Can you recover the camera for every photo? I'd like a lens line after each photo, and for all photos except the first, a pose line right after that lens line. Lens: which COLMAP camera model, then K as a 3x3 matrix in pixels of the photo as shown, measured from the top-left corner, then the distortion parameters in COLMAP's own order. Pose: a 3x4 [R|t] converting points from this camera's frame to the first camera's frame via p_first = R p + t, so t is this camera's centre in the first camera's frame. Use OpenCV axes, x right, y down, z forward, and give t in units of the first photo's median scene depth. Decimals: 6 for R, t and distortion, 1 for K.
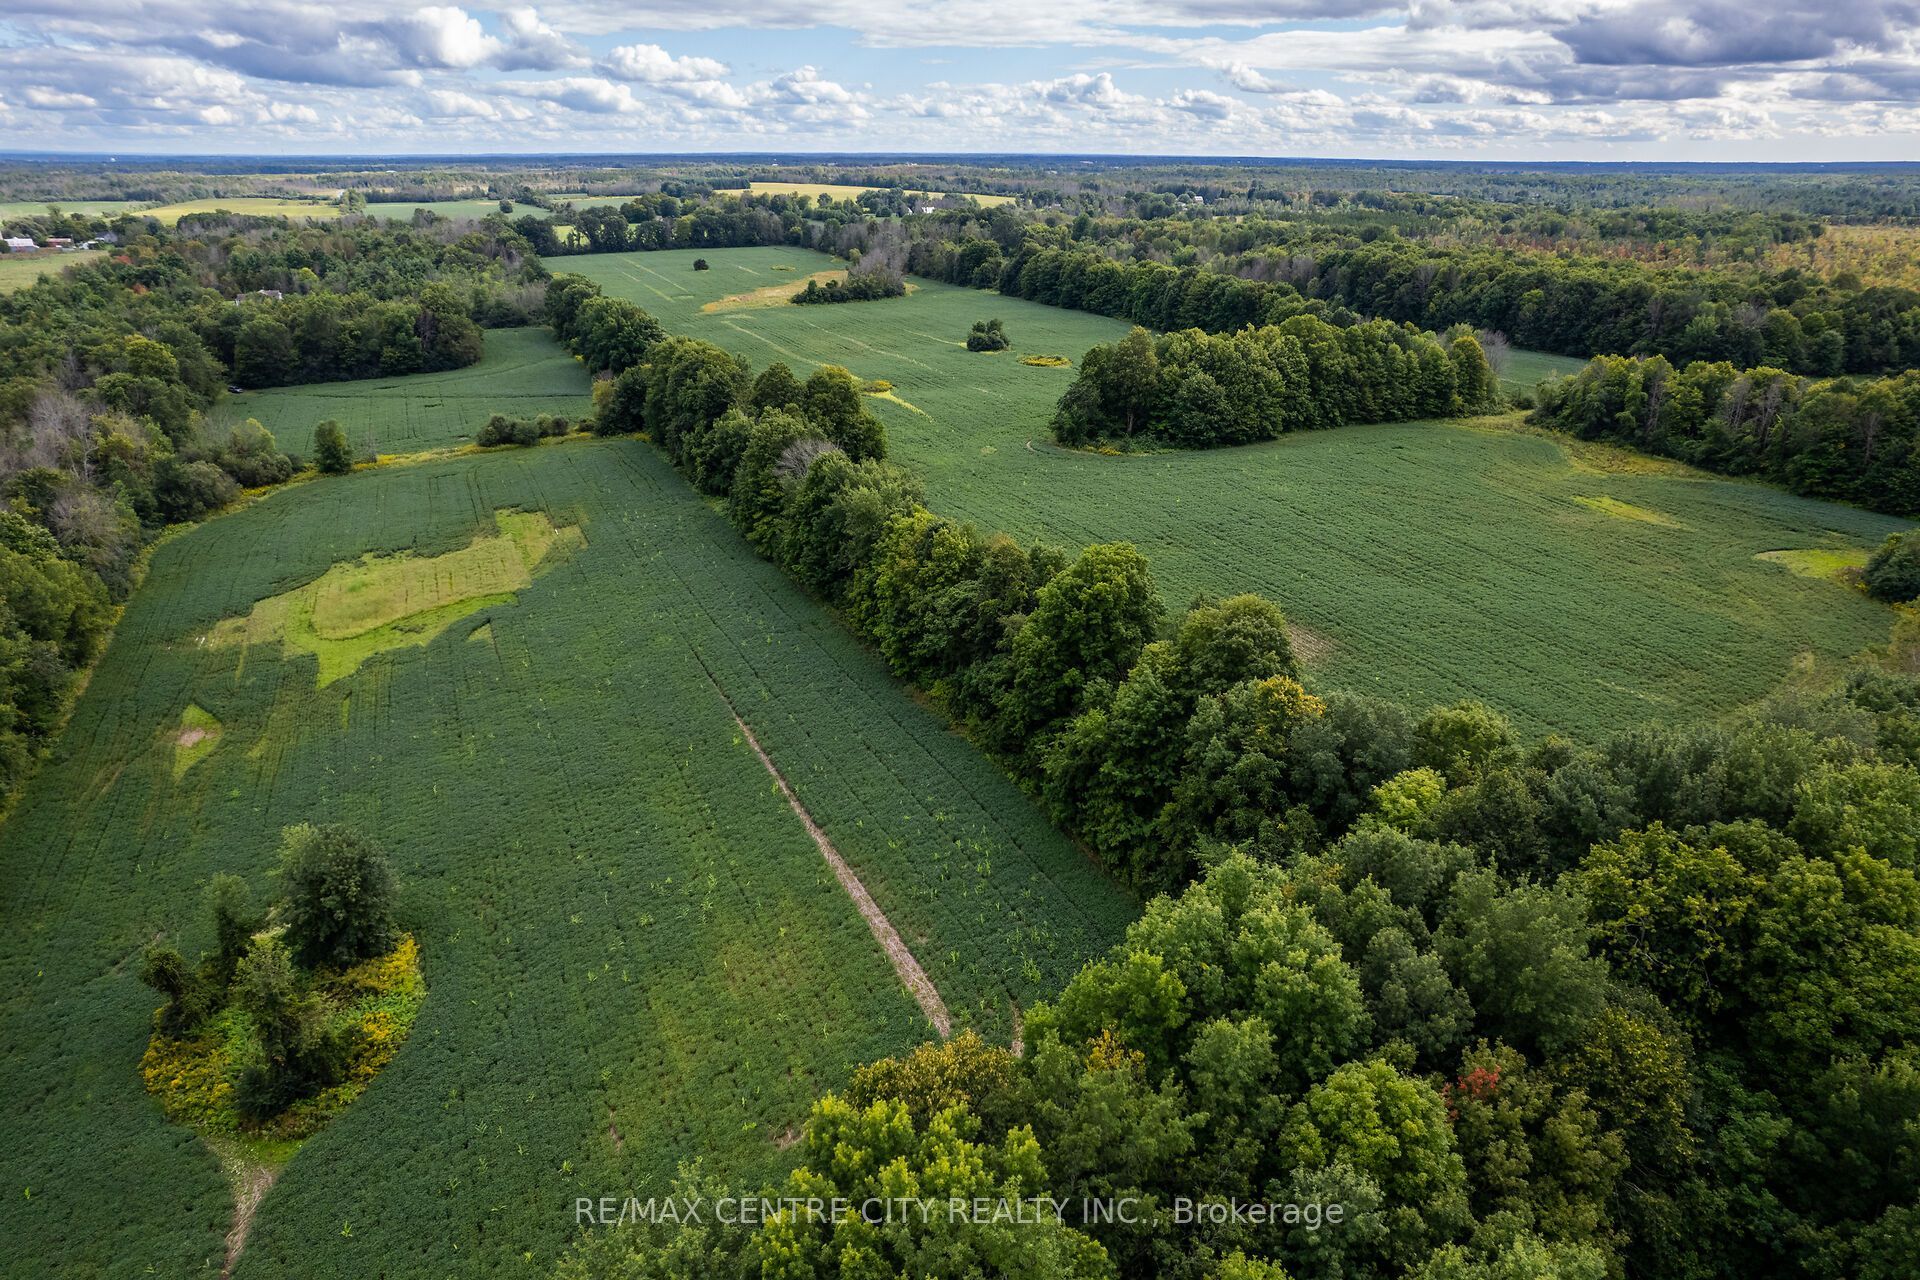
lens RADIAL K [[1304.3, 0, 891.7], [0, 1304.3, 641.4], [0, 0, 1]] dist [-0.096757, 0.075336]
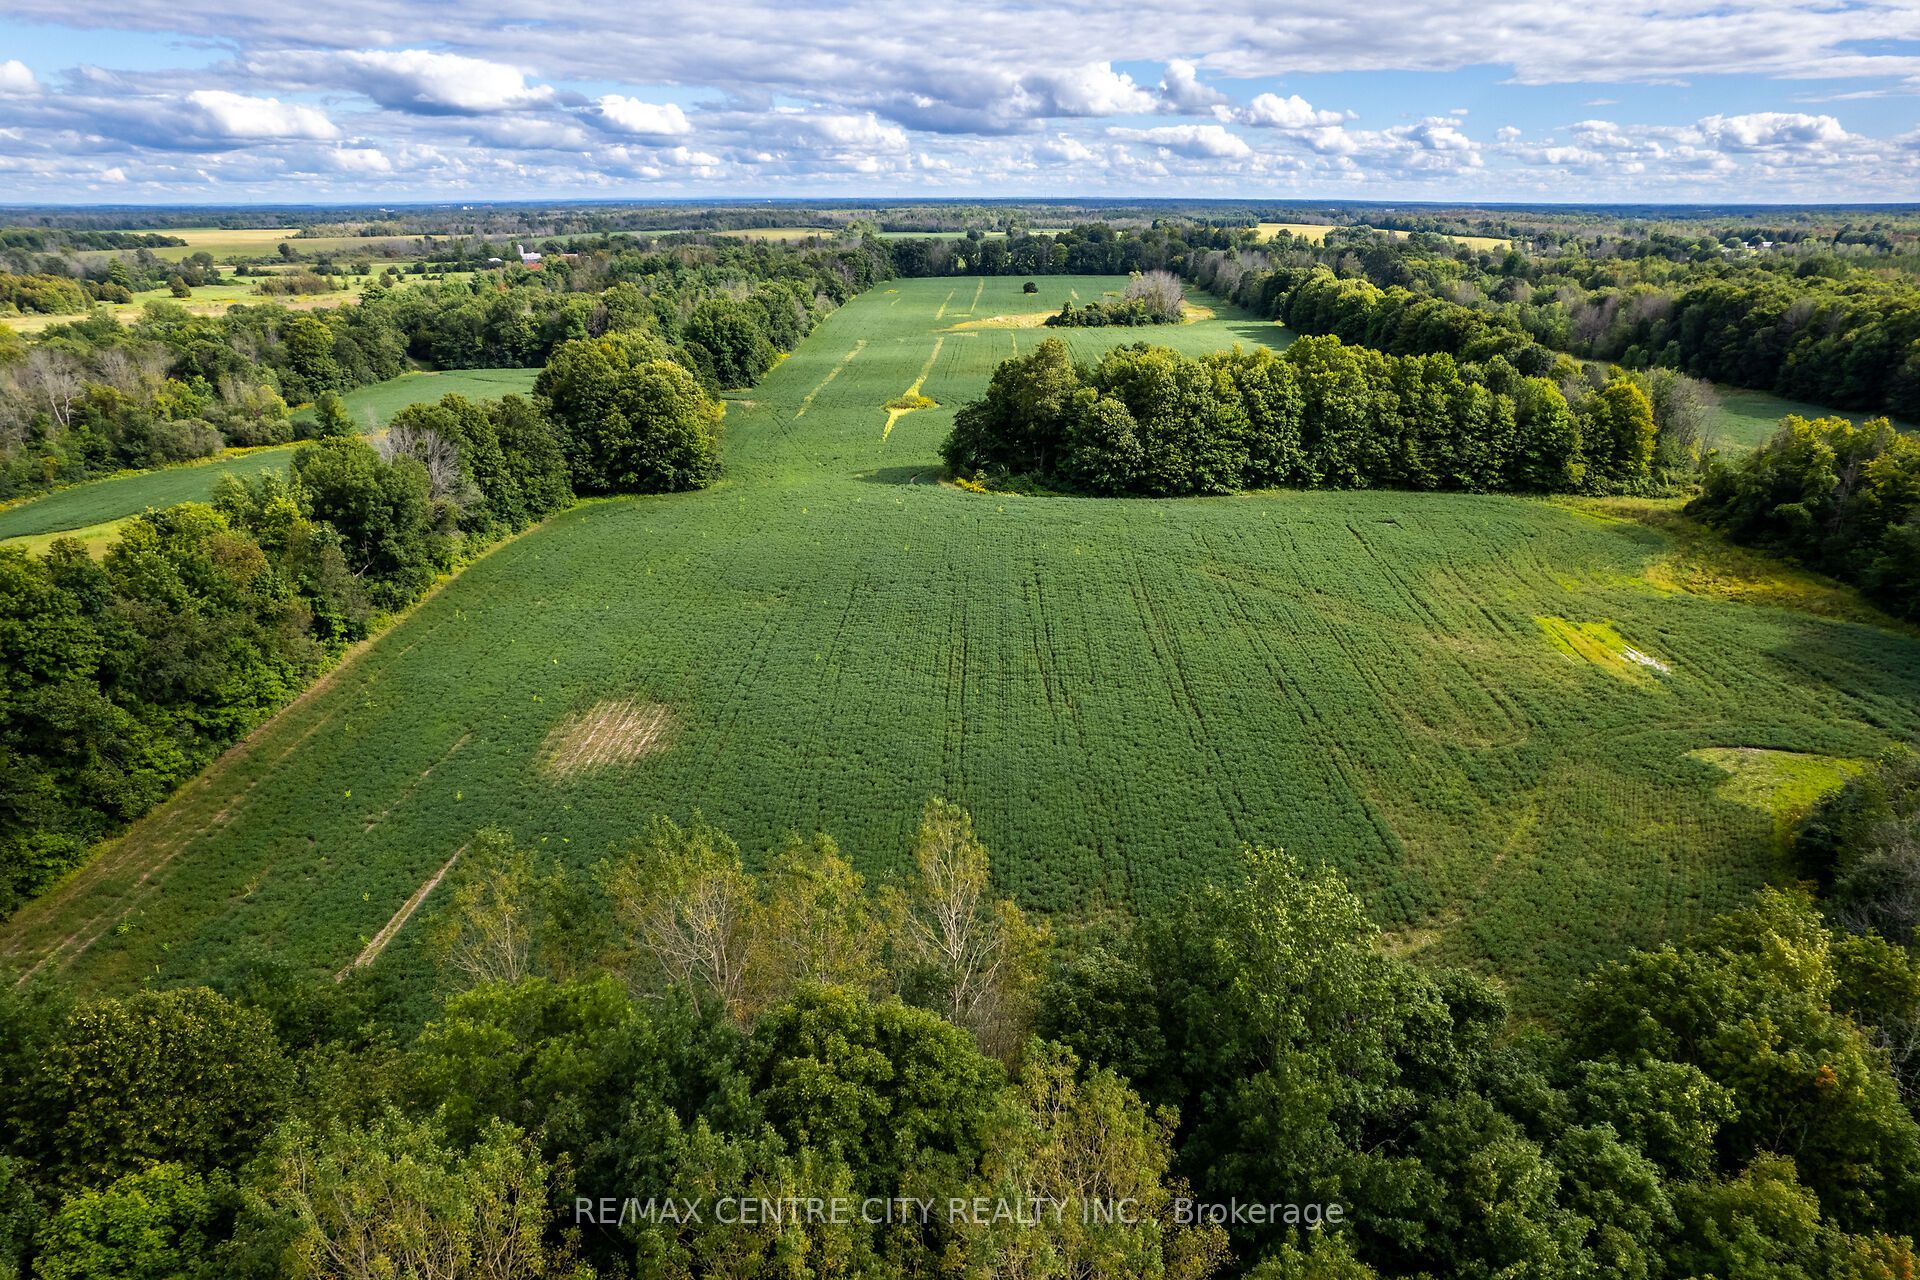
lens RADIAL K [[1216.8, 0, 960.0], [0, 1216.8, 666.2], [0, 0, 1]] dist [-0.084775, 0.072943]
pose [[0.893360, 0.156587, -0.421175, 0.435603], [-0.156463, 0.987060, 0.035099, -0.051973], [0.421221, 0.034542, 0.906300, 0.265896]]
